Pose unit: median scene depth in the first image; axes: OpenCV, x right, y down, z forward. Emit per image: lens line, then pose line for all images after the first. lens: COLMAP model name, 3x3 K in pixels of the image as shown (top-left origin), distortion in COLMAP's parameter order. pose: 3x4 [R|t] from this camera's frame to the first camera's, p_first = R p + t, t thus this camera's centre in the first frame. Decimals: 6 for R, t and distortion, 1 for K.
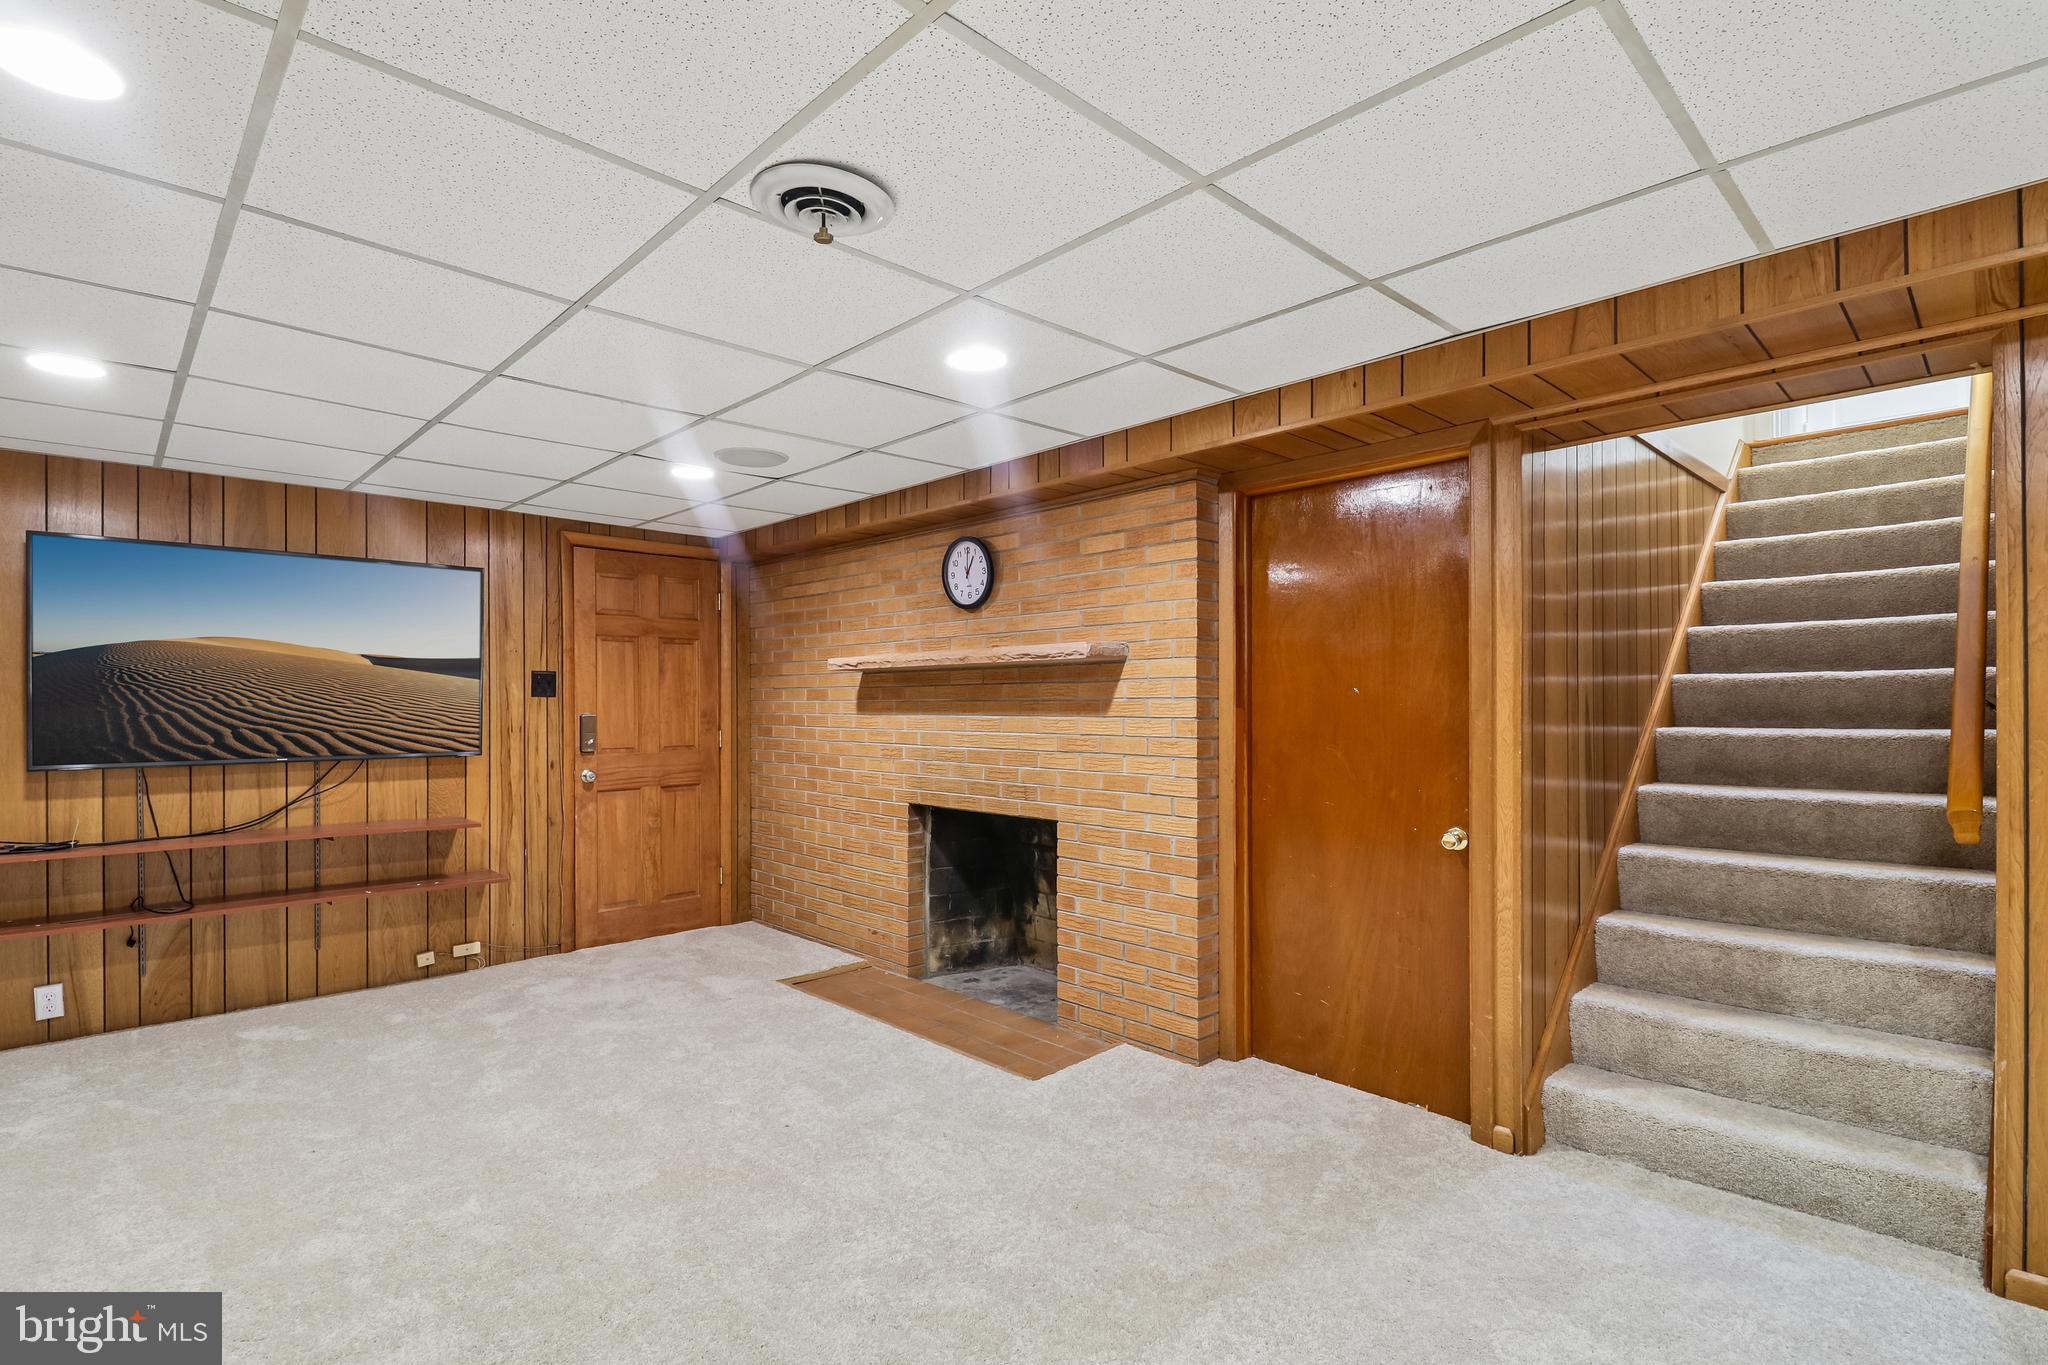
lens RADIAL K [[964.0, 0, 987.9], [0, 964.0, 707.4], [0, 0, 1]] dist [0.013218, -0.014240]
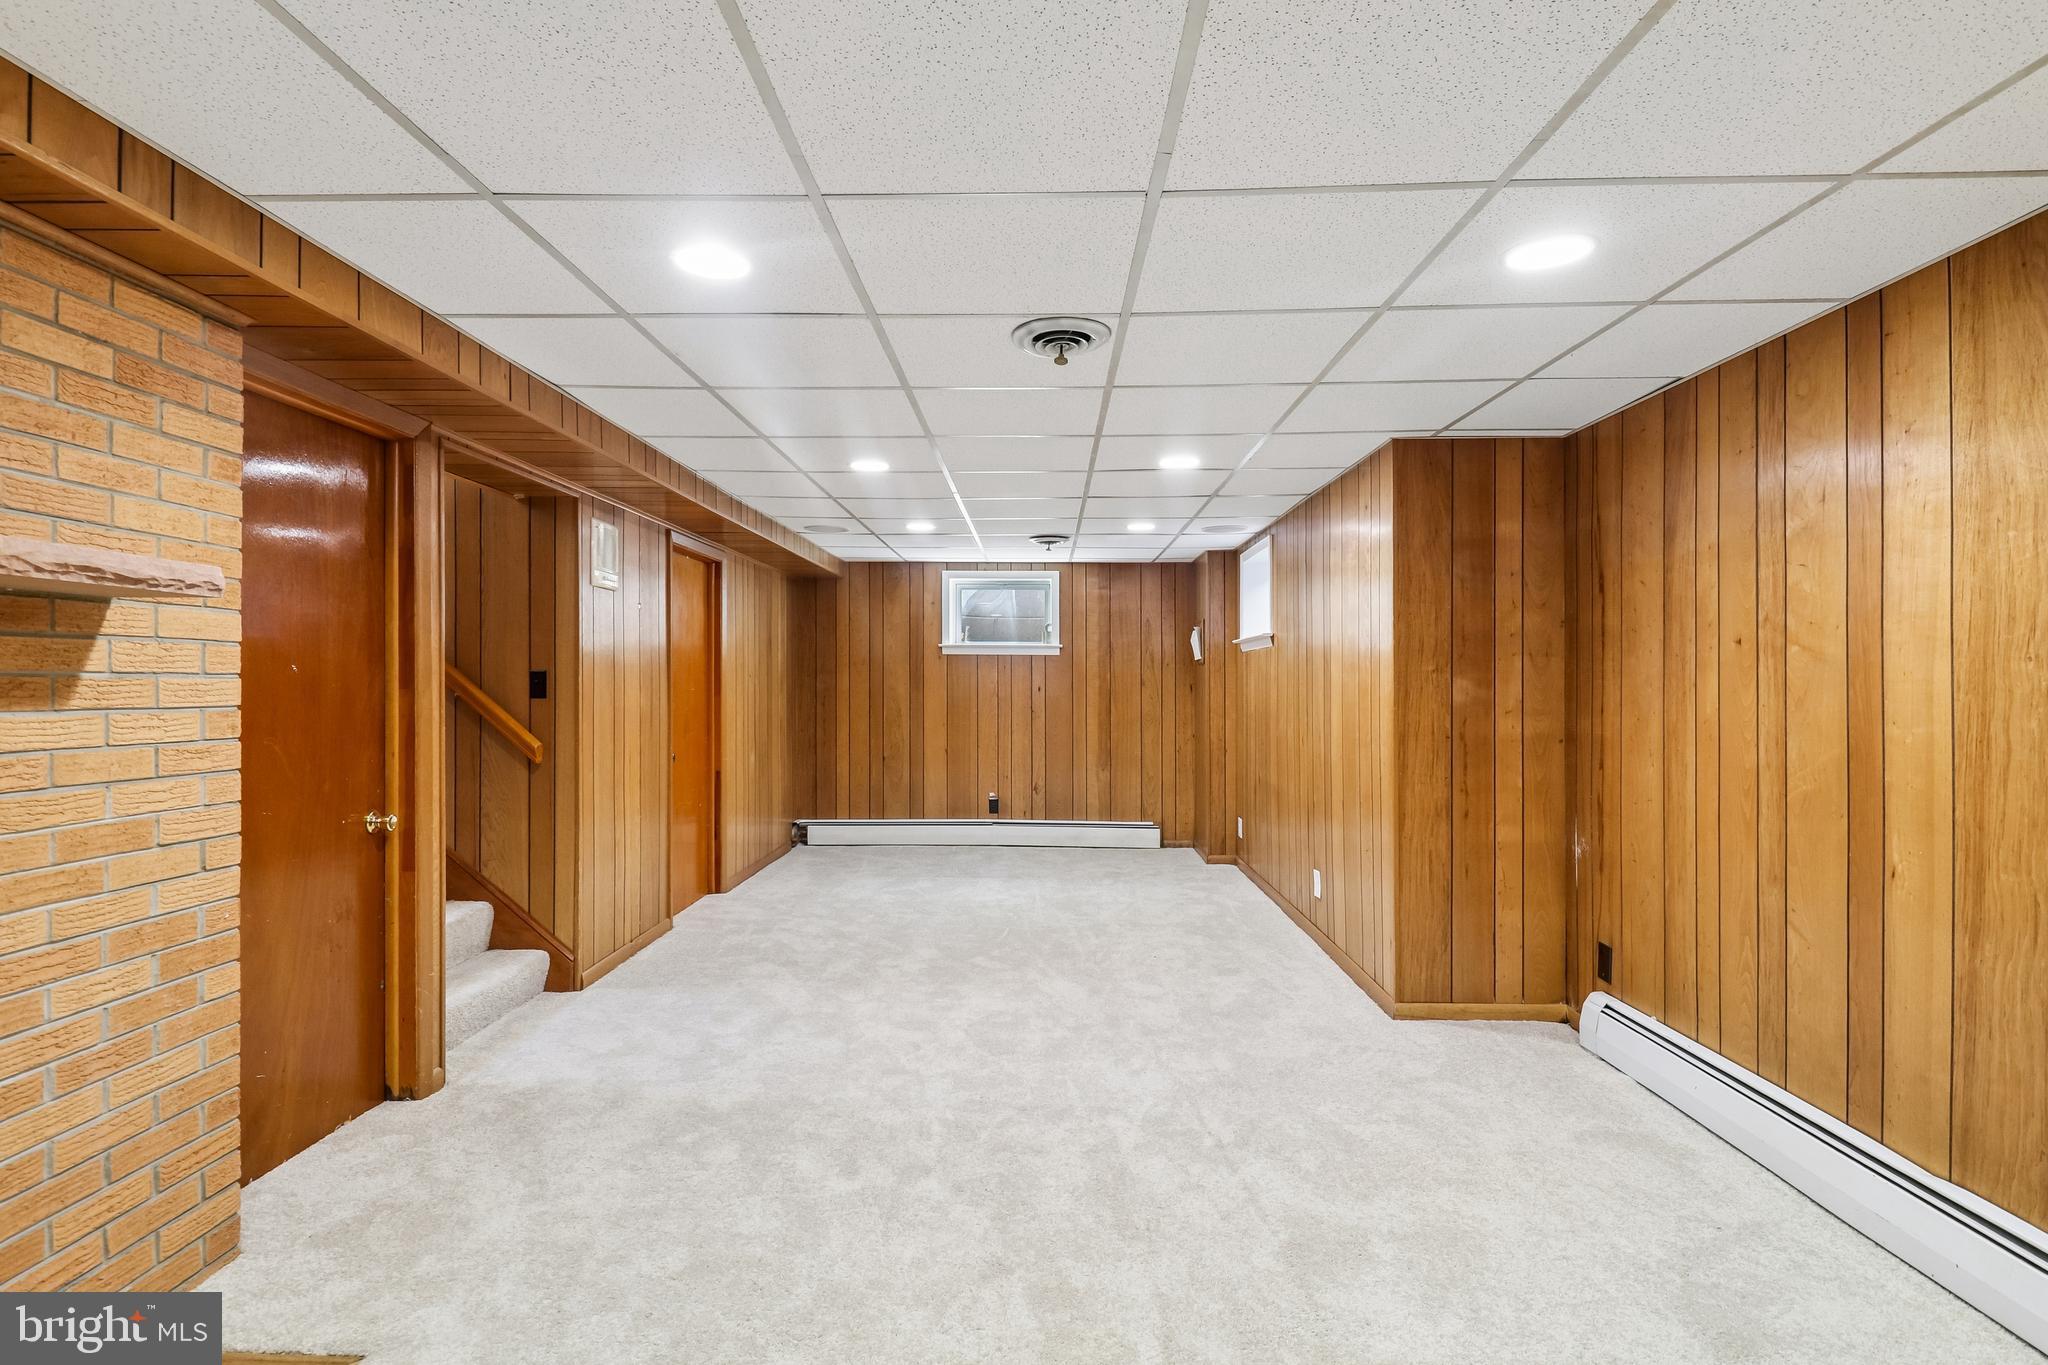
lens RADIAL K [[990.4, 0, 1024.0], [0, 990.4, 682.5], [0, 0, 1]] dist [-0.000544, -0.000031]
pose [[-0.710180, 0.002655, 0.704015, -0.511914], [-0.000170, 0.999992, -0.003943, -0.002064], [-0.704020, -0.002920, -0.710174, 0.920197]]
